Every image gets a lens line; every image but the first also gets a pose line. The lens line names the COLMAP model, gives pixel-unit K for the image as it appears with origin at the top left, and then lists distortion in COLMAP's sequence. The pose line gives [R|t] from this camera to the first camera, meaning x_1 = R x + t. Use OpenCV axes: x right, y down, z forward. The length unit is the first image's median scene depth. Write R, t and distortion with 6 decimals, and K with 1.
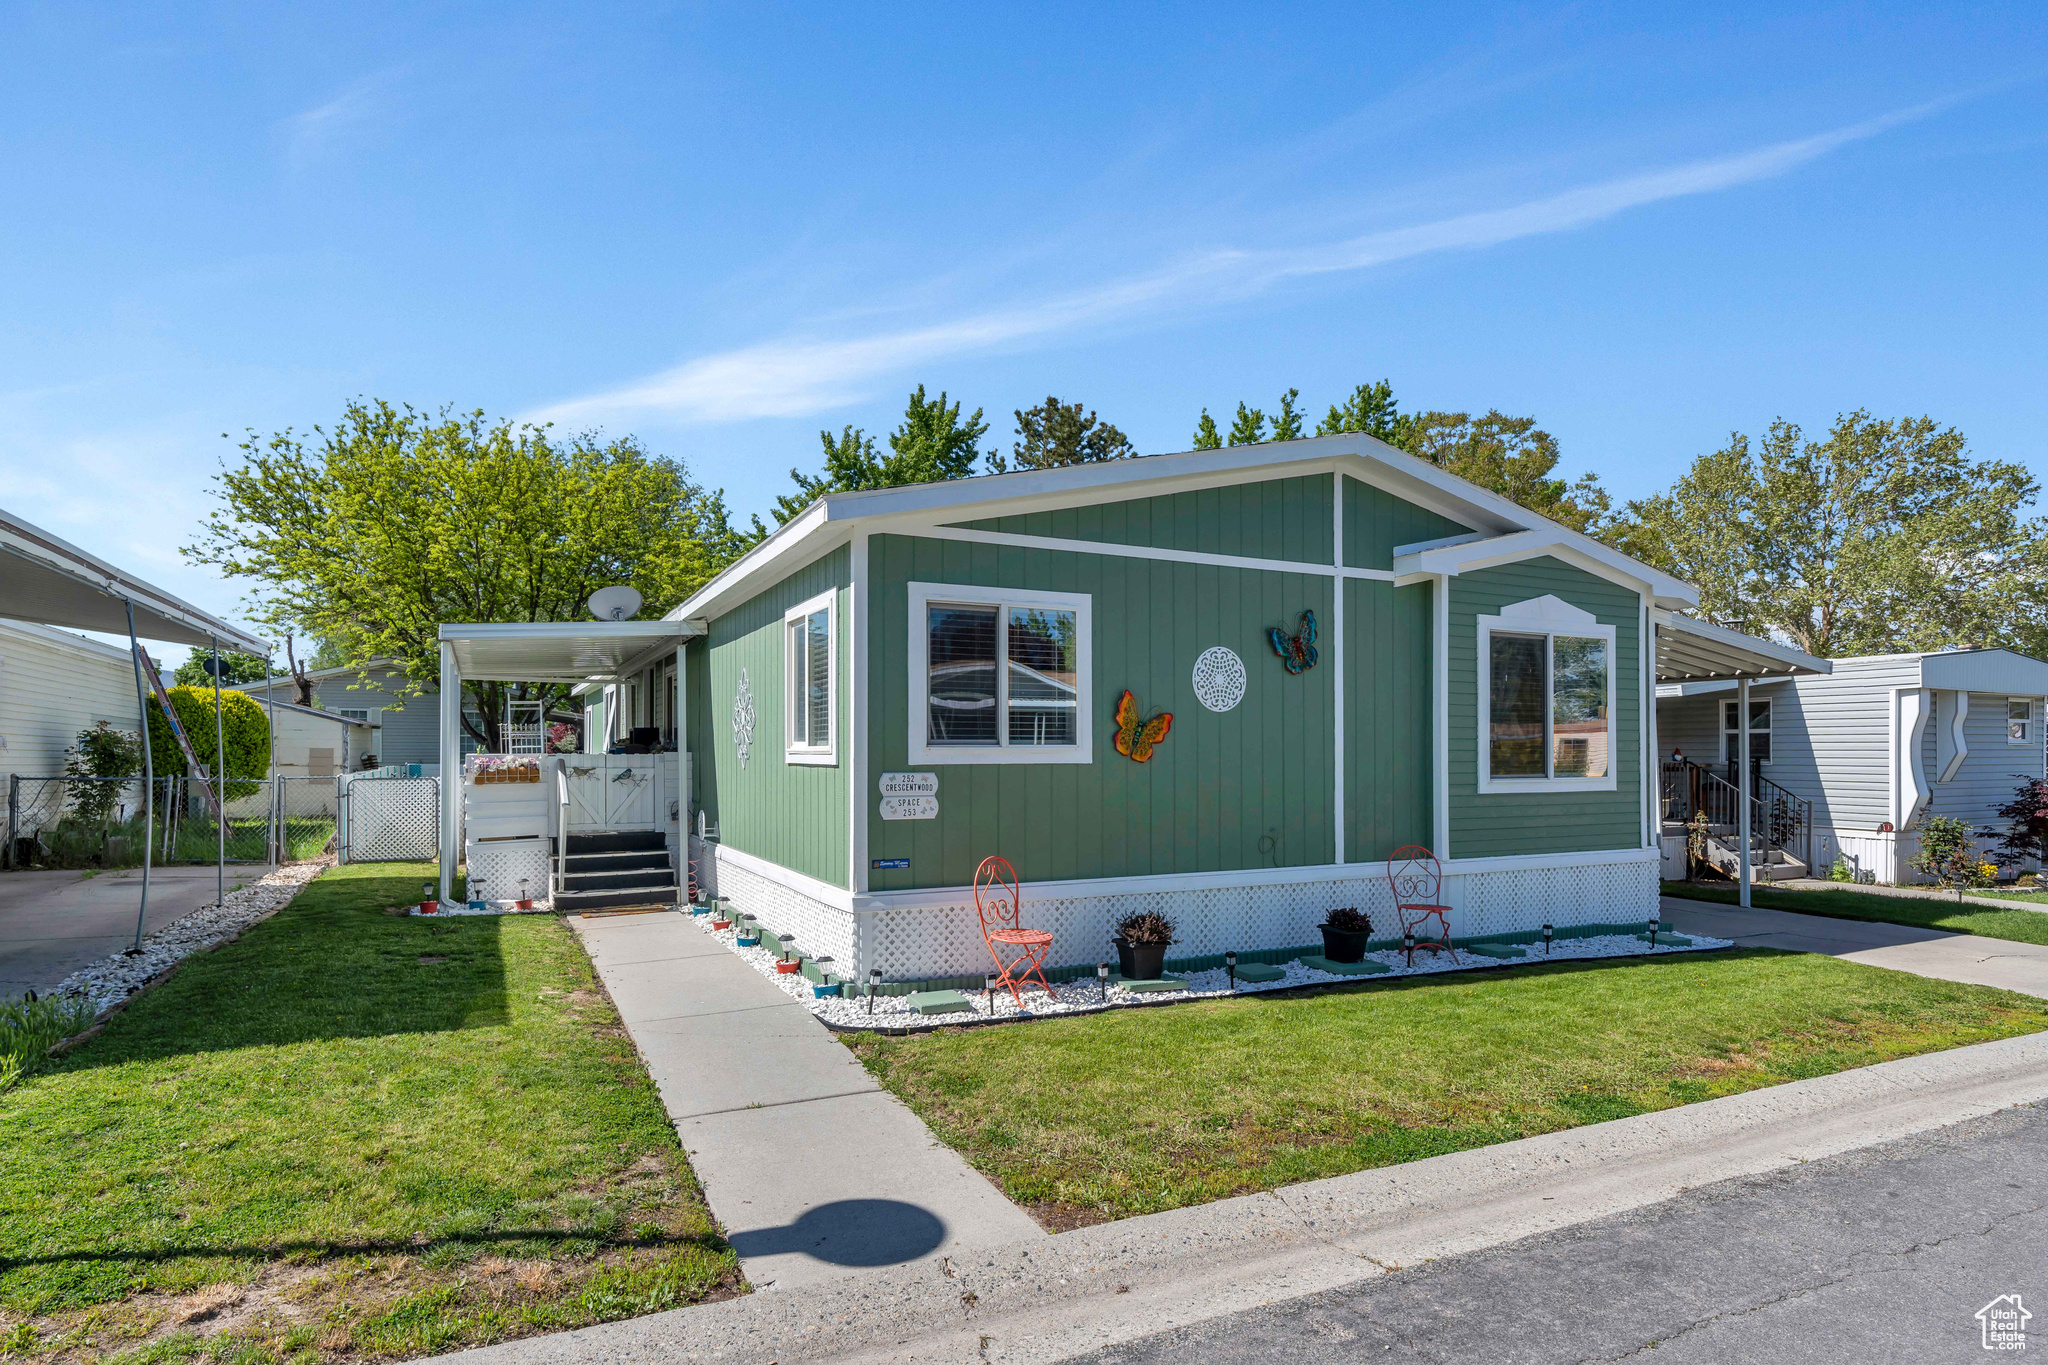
lens RADIAL K [[1079.1, 0, 969.4], [0, 1079.1, 736.9], [0, 0, 1]] dist [0.006917, 0.000158]
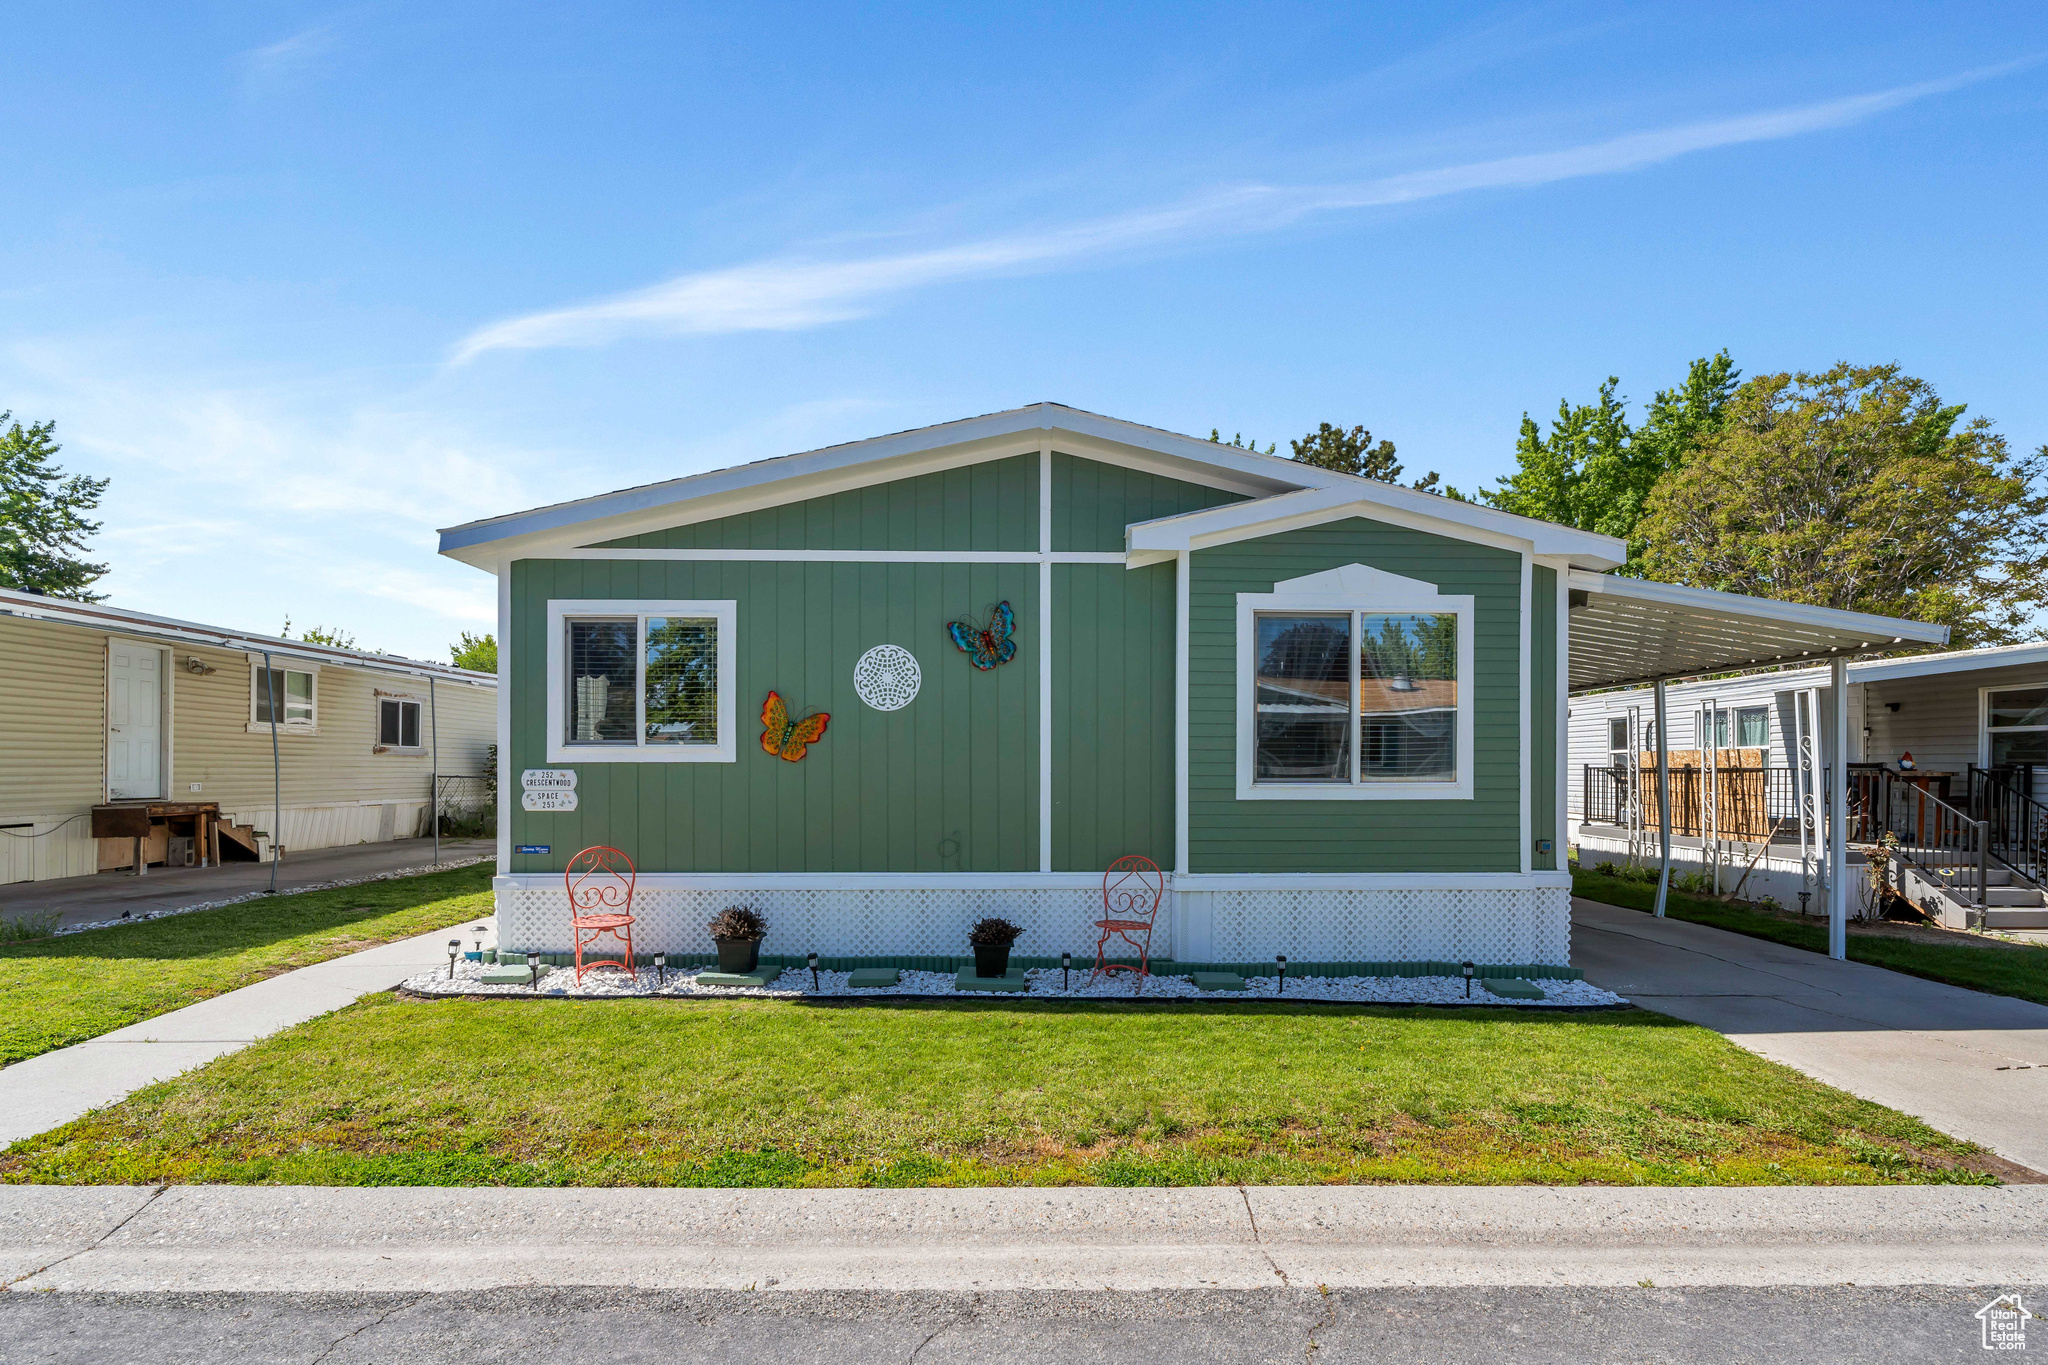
lens RADIAL K [[907.2, 0, 1018.4], [0, 907.2, 760.4], [0, 0, 1]] dist [-0.005526, 0.000919]
pose [[0.914381, 0.000419, -0.404855, 0.659937], [0.004249, 0.999934, 0.010631, 0.013371], [0.404833, -0.011441, 0.914319, 0.284645]]
